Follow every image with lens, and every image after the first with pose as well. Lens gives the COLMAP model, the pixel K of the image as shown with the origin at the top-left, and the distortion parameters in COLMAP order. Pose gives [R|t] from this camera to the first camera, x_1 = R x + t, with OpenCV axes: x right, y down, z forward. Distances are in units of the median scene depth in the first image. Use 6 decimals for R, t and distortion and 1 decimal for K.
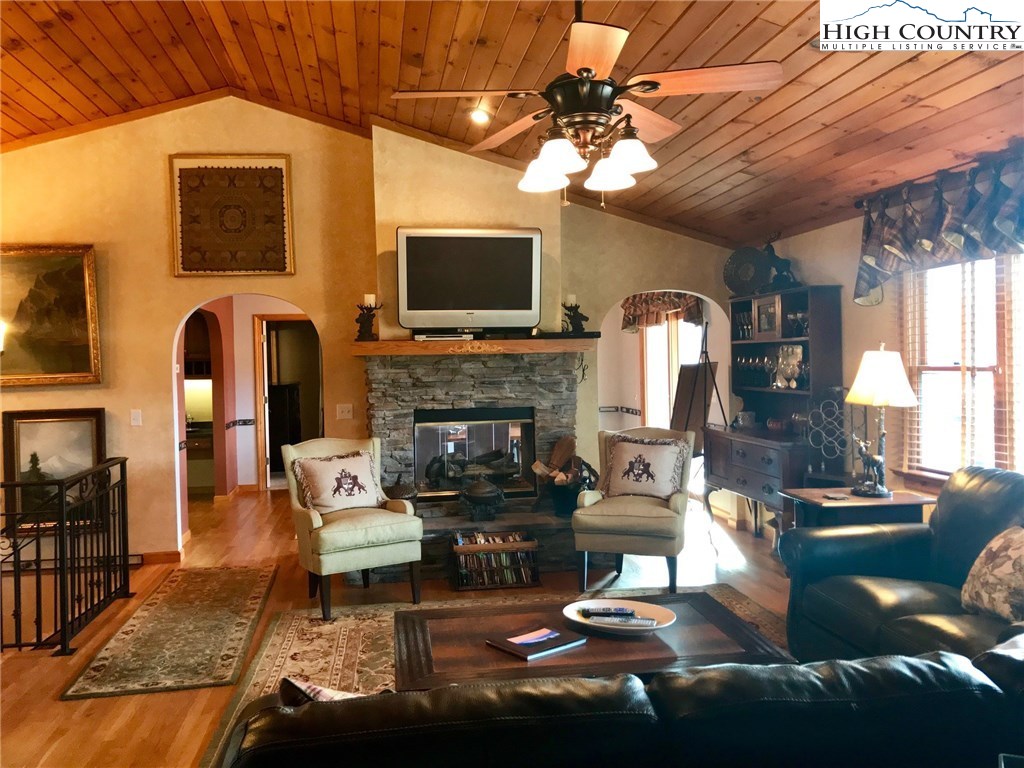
lens RADIAL K [[847.2, 0, 513.4], [0, 847.2, 378.0], [0, 0, 1]] dist [0.091507, -0.128687]
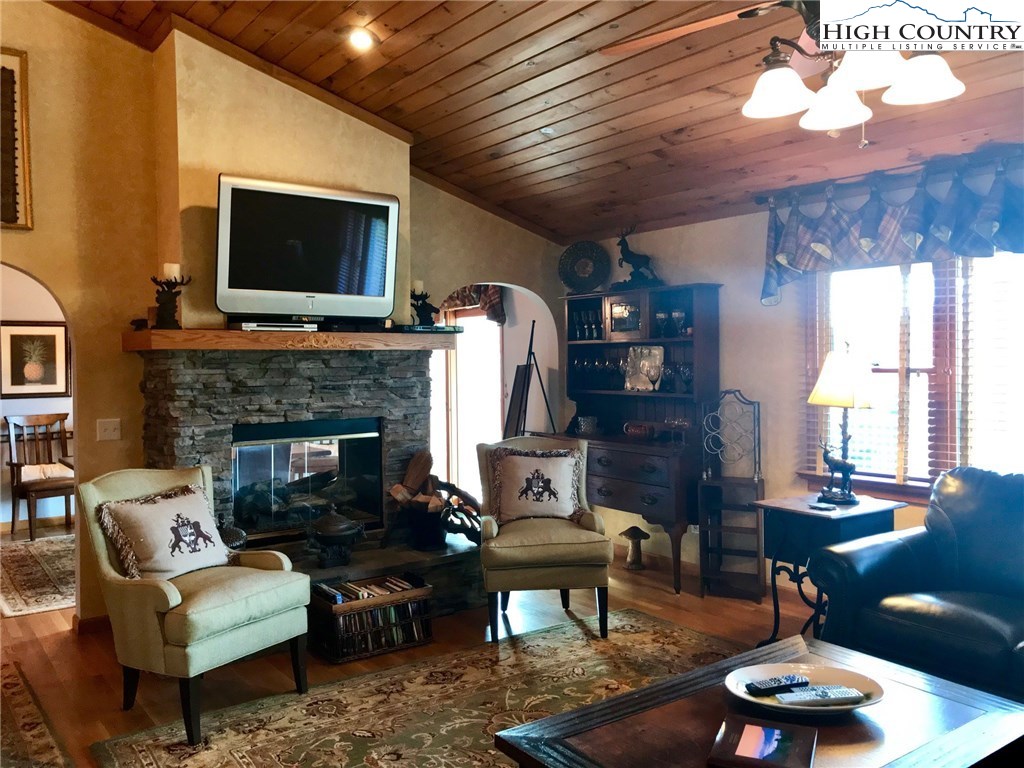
lens RADIAL K [[847.2, 0, 513.4], [0, 847.2, 378.0], [0, 0, 1]] dist [0.091507, -0.128687]
pose [[0.886783, -0.000249, 0.462187, -0.248034], [0.003402, 0.999976, -0.005990, 0.002426], [-0.462174, 0.006884, 0.886762, 0.232197]]
